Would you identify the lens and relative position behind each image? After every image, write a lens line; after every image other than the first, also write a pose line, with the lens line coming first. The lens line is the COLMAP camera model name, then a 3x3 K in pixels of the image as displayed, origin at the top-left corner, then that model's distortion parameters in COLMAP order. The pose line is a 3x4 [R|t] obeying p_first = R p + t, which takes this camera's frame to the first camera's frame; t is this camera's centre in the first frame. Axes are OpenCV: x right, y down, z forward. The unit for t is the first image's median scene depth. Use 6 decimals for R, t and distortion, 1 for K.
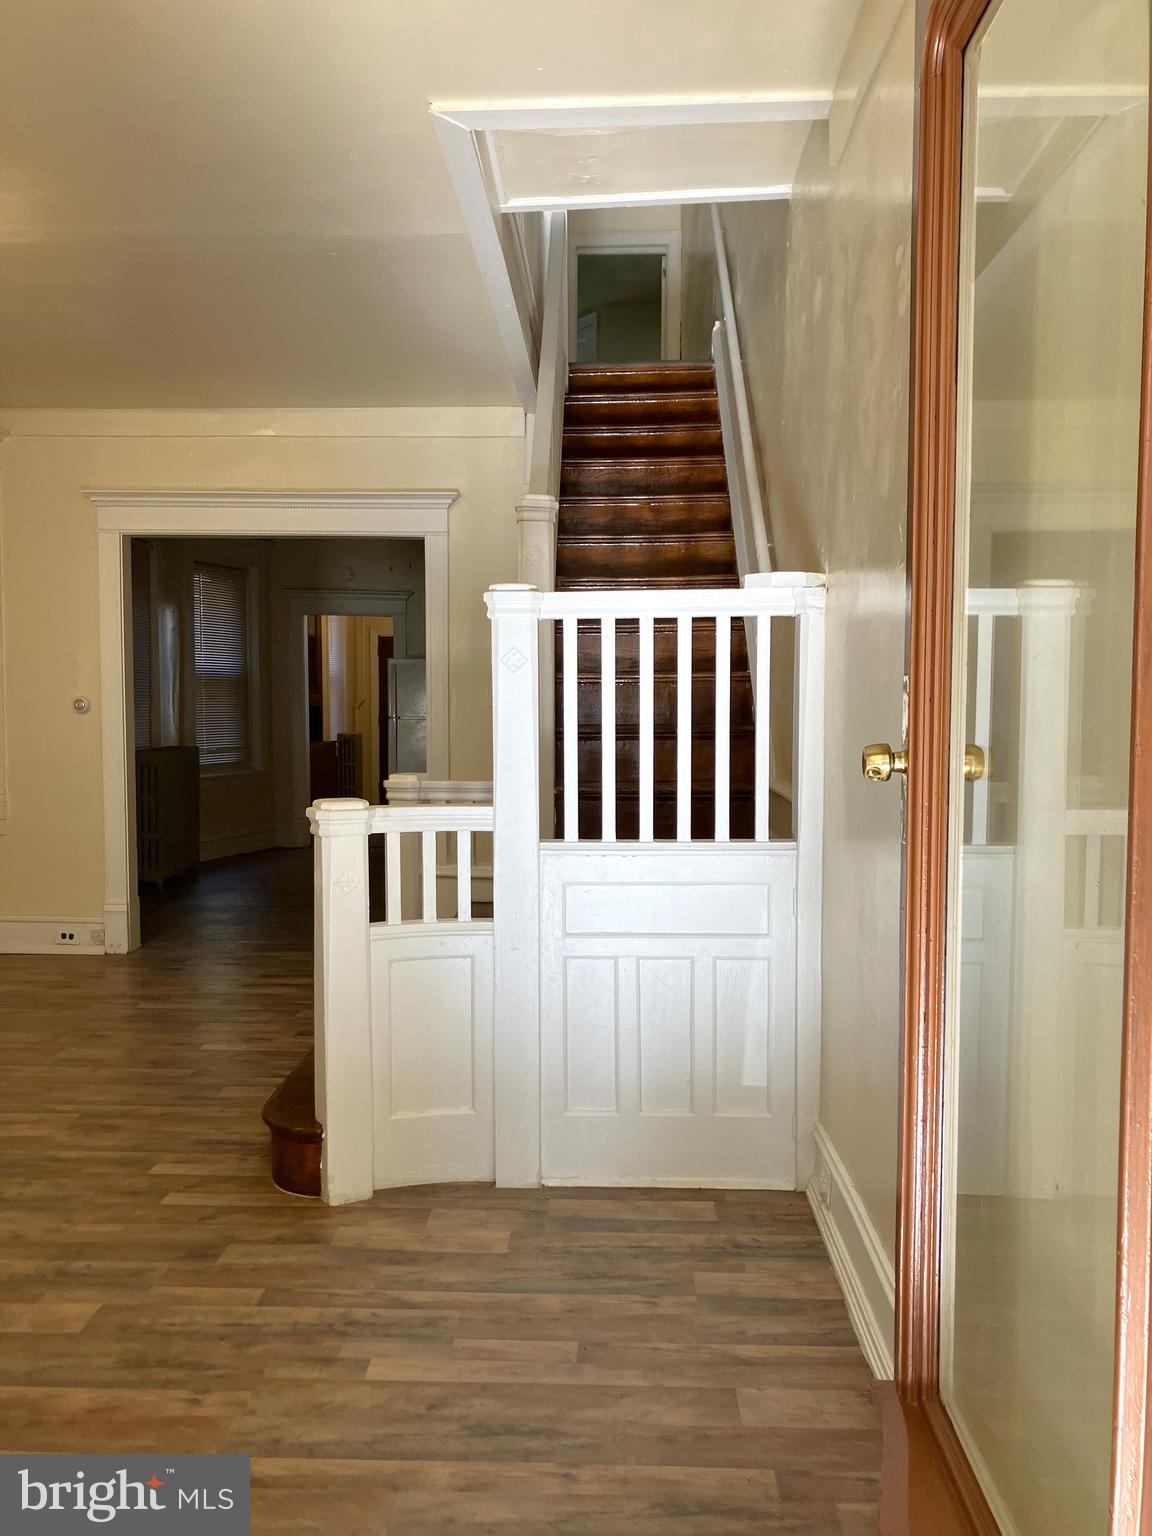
lens RADIAL K [[1247.9, 0, 558.1], [0, 1247.9, 769.0], [0, 0, 1]] dist [-0.005259, 0.062022]
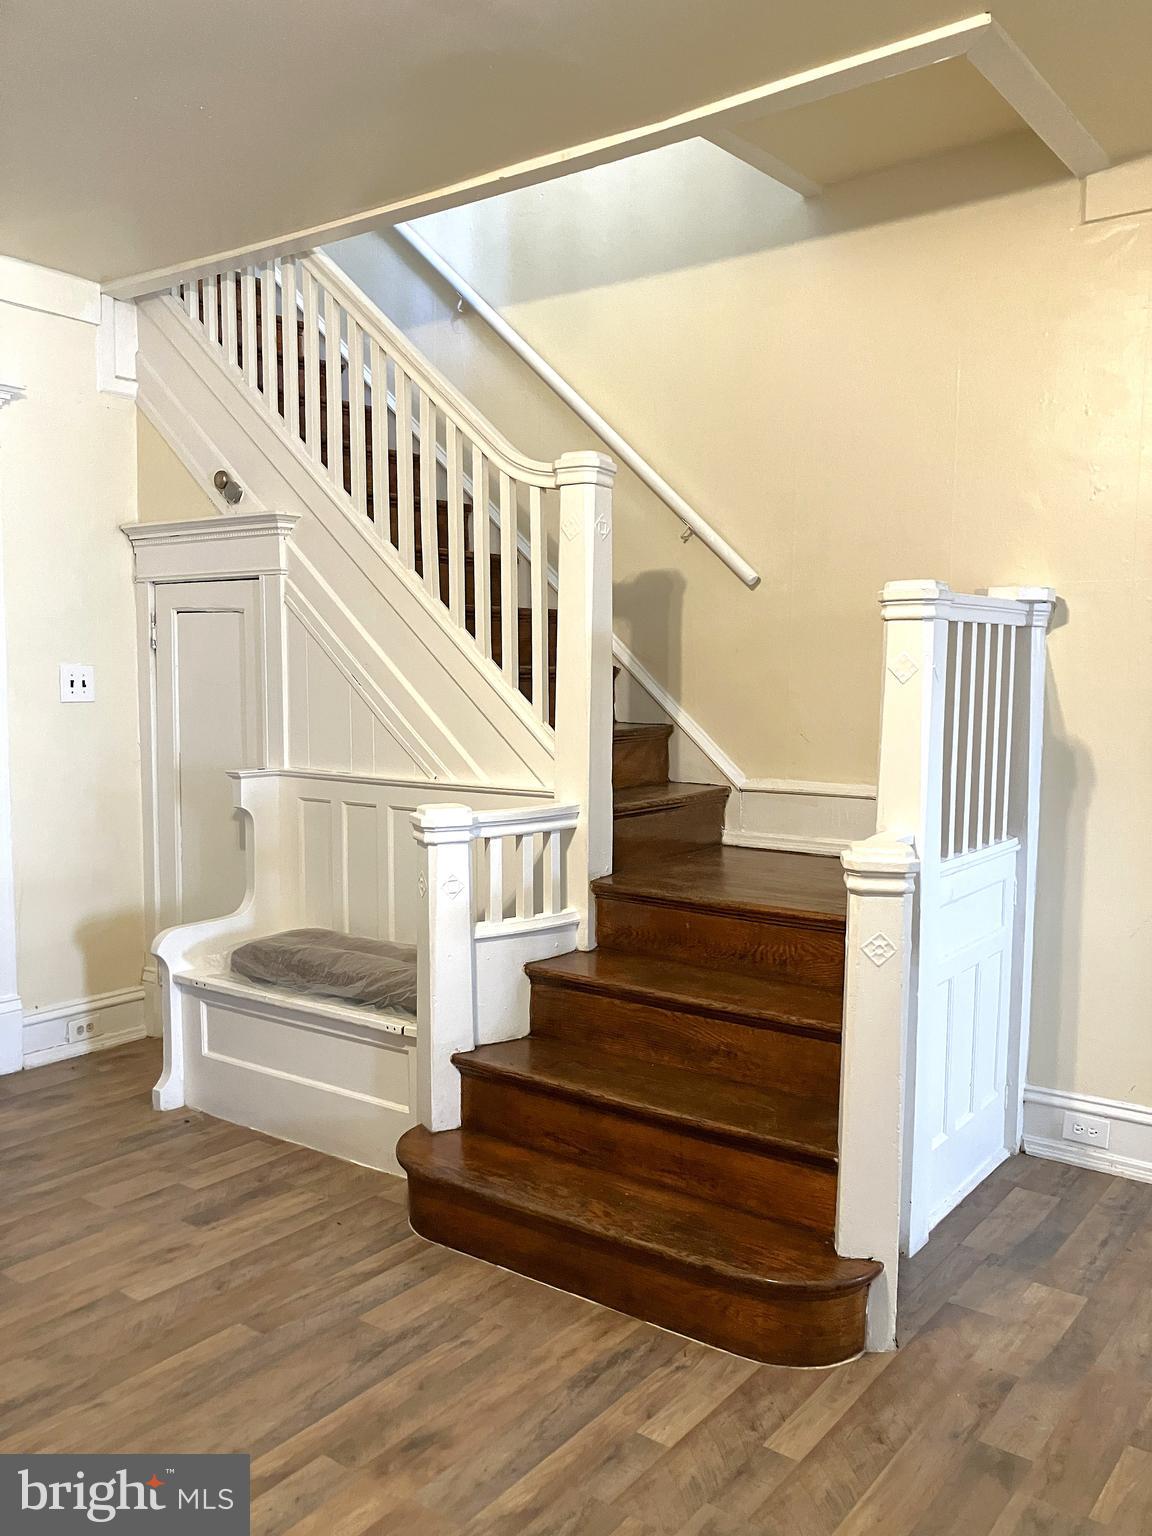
lens RADIAL K [[1261.9, 0, 576.0], [0, 1261.9, 768.0], [0, 0, 1]] dist [0.018811, -0.001230]
pose [[0.566425, -0.064331, 0.821599, -0.983949], [0.040938, 0.997914, 0.049913, -0.074522], [-0.823096, 0.005363, 0.567877, 0.739817]]
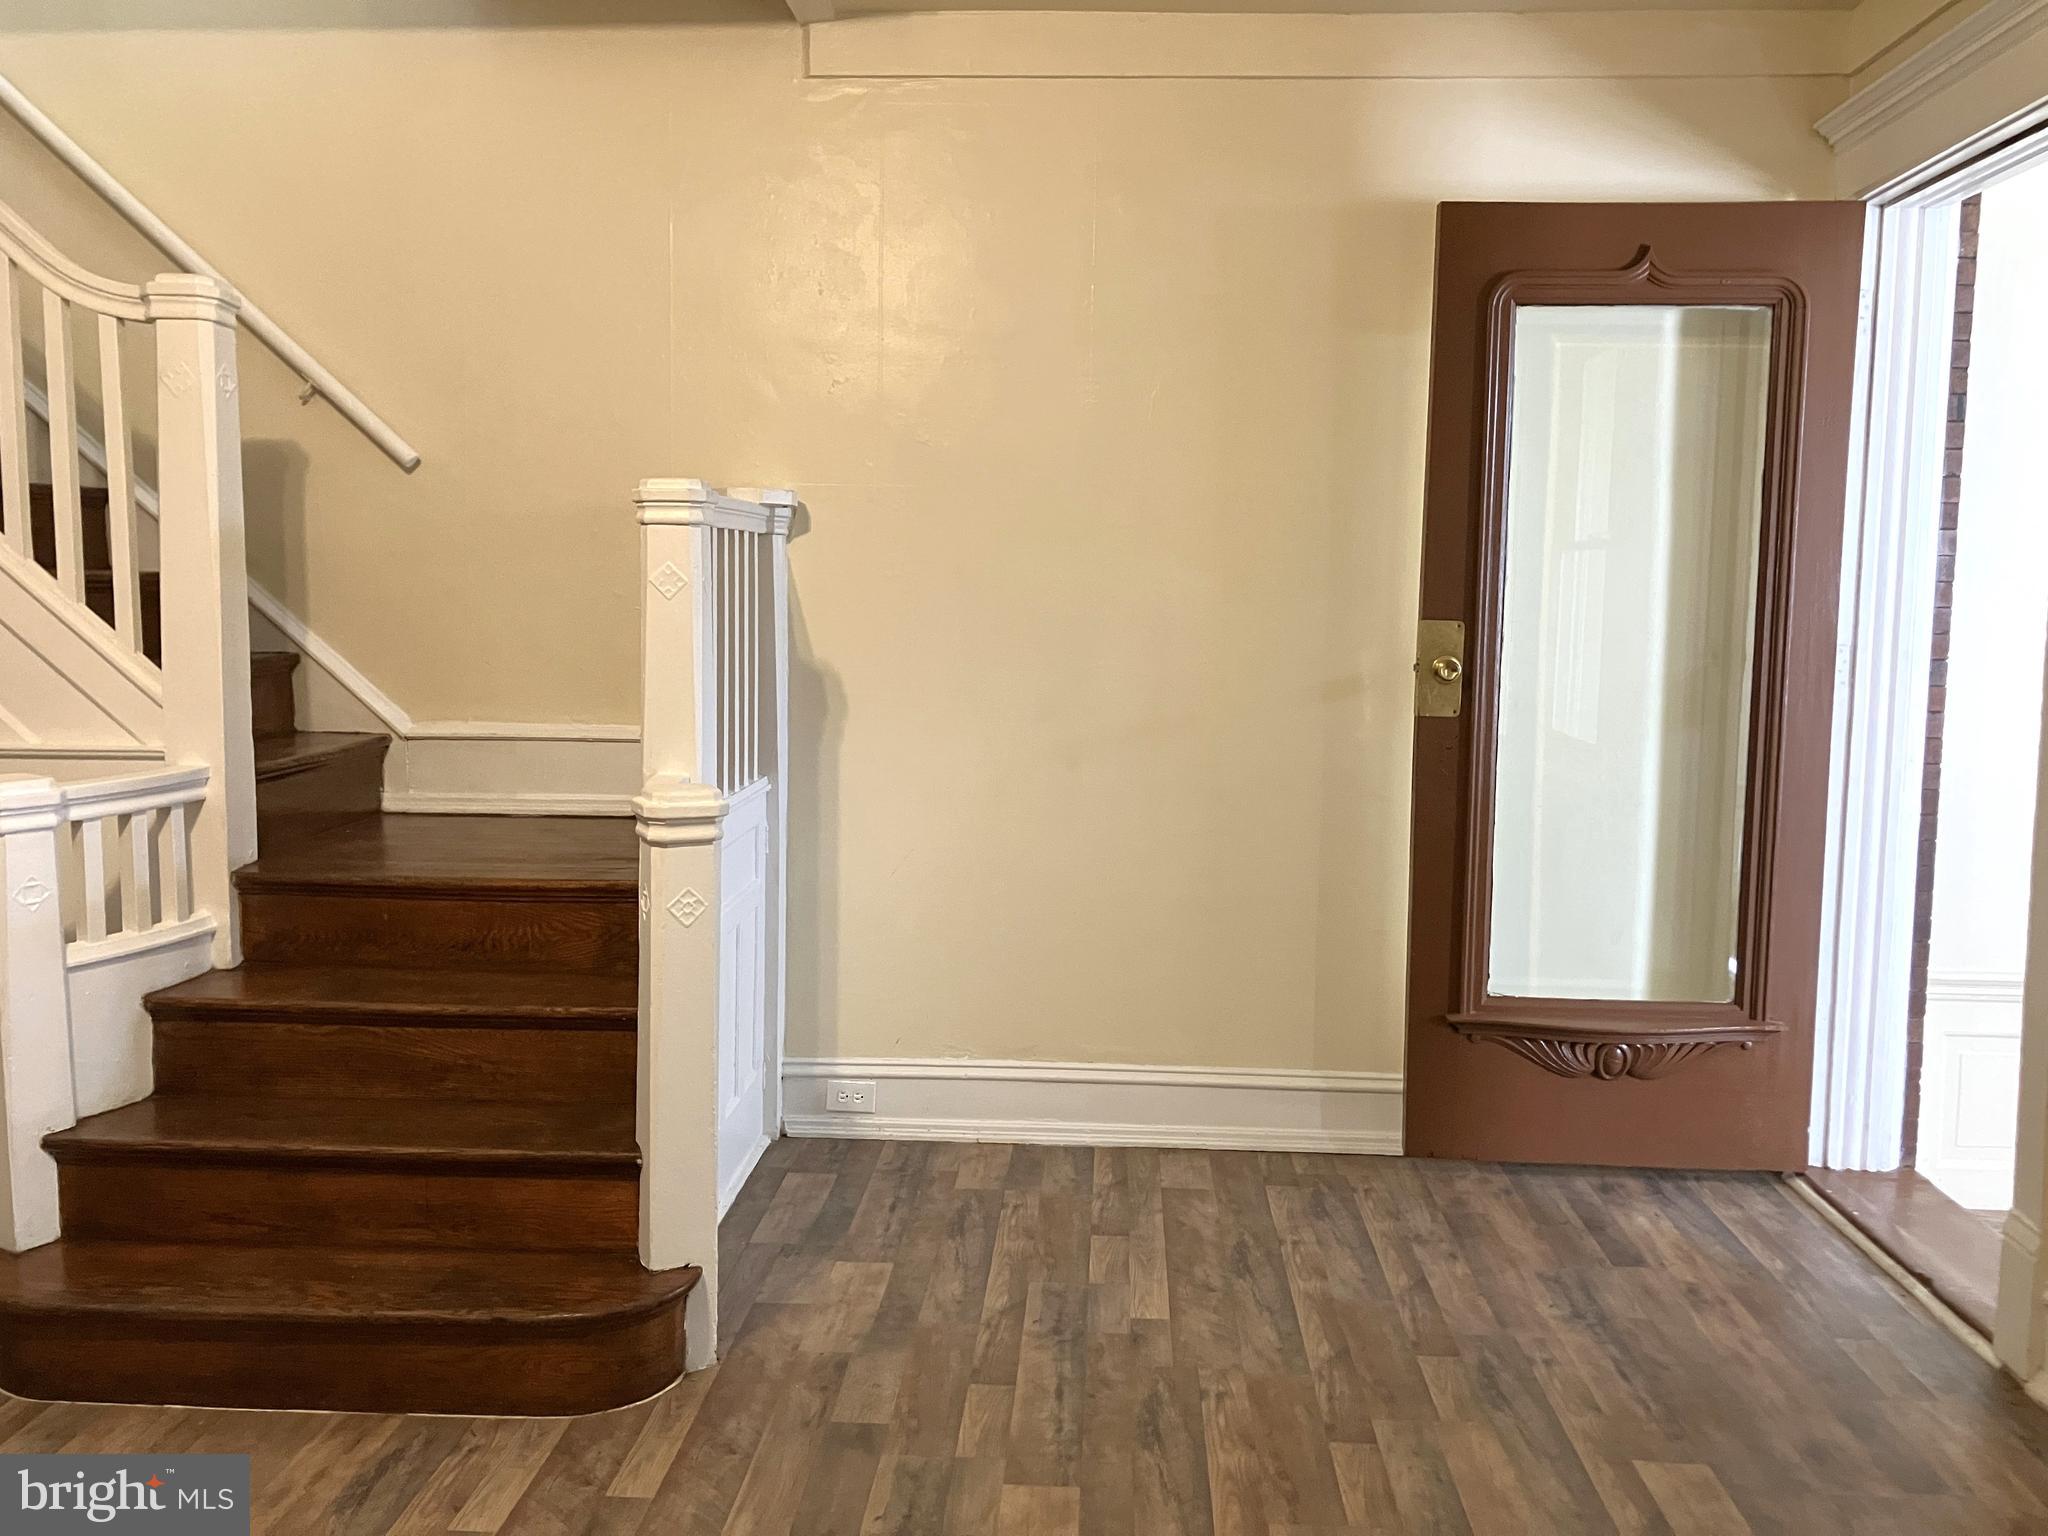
lens RADIAL K [[1682.5, 0, 1028.0], [0, 1682.5, 739.4], [0, 0, 1]] dist [0.018811, -0.001230]
pose [[0.017983, -0.093976, 0.995412, -1.137345], [0.042940, 0.994727, 0.093136, -0.082149], [-0.998916, 0.041068, 0.021923, 0.829497]]
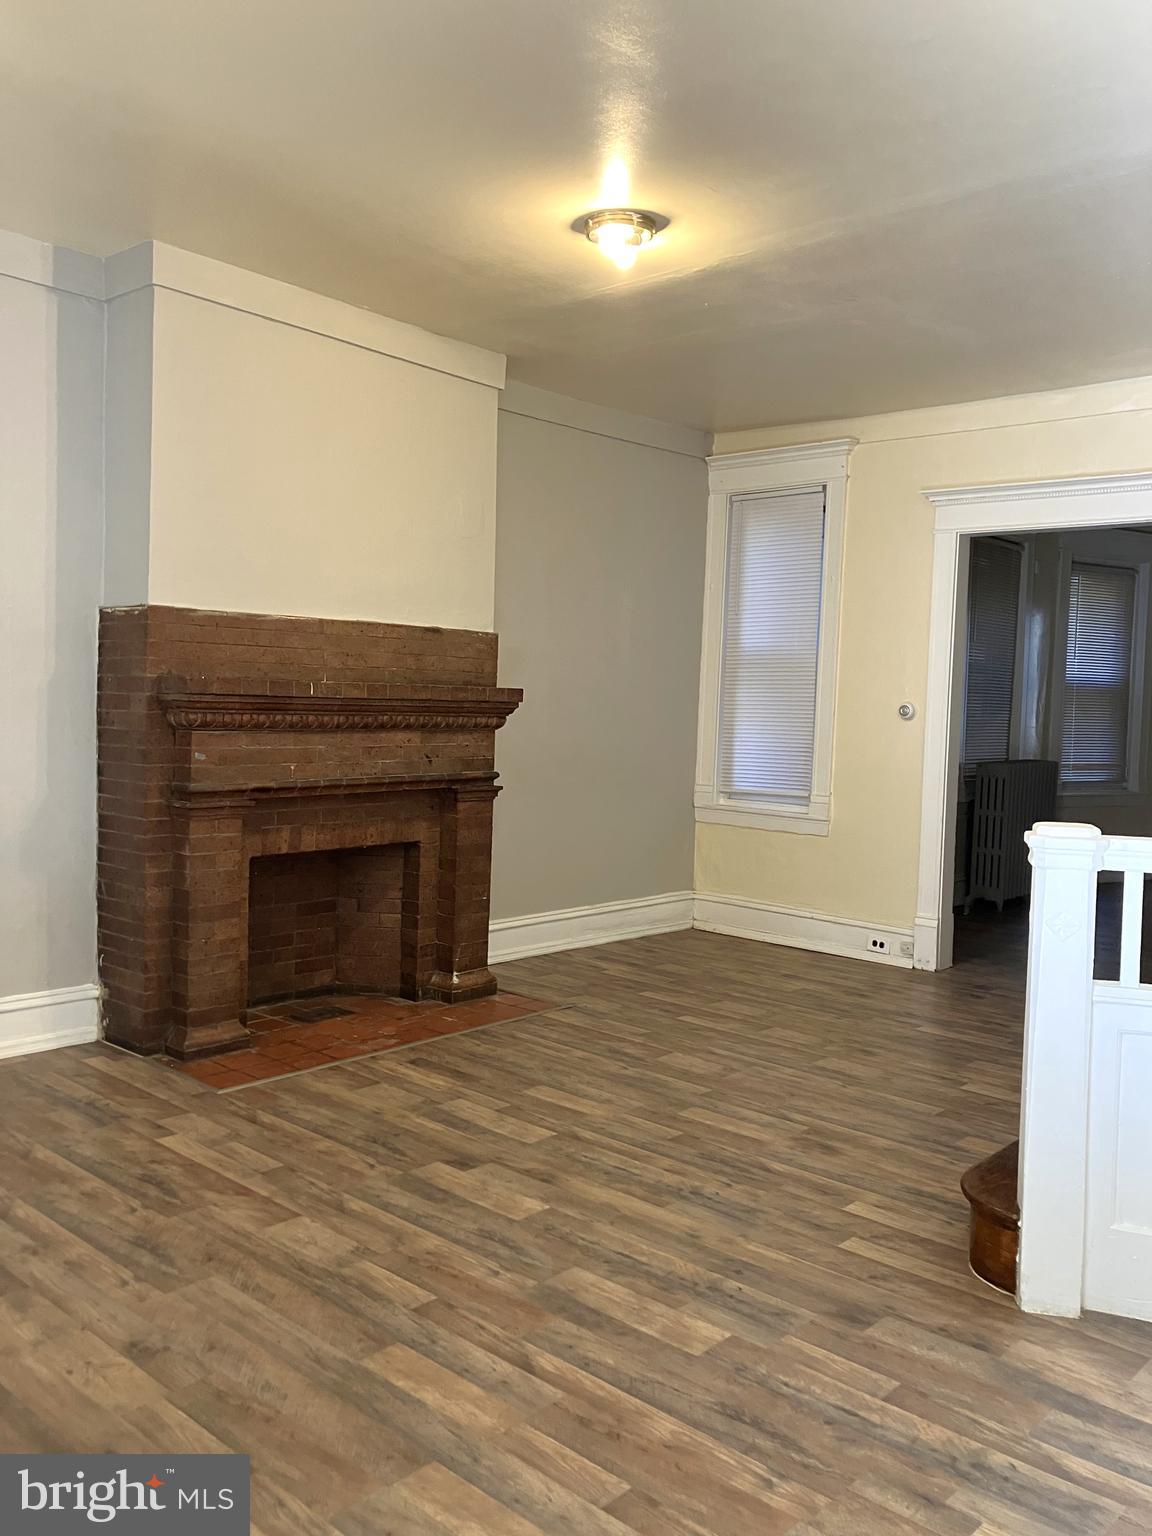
lens RADIAL K [[1261.9, 0, 576.0], [0, 1261.9, 768.0], [0, 0, 1]] dist [0.018811, -0.001230]
pose [[0.767443, 0.055044, -0.638750, 0.115295], [-0.063059, 0.997957, 0.010234, -0.000923], [0.638008, 0.032425, 0.769347, 0.155768]]
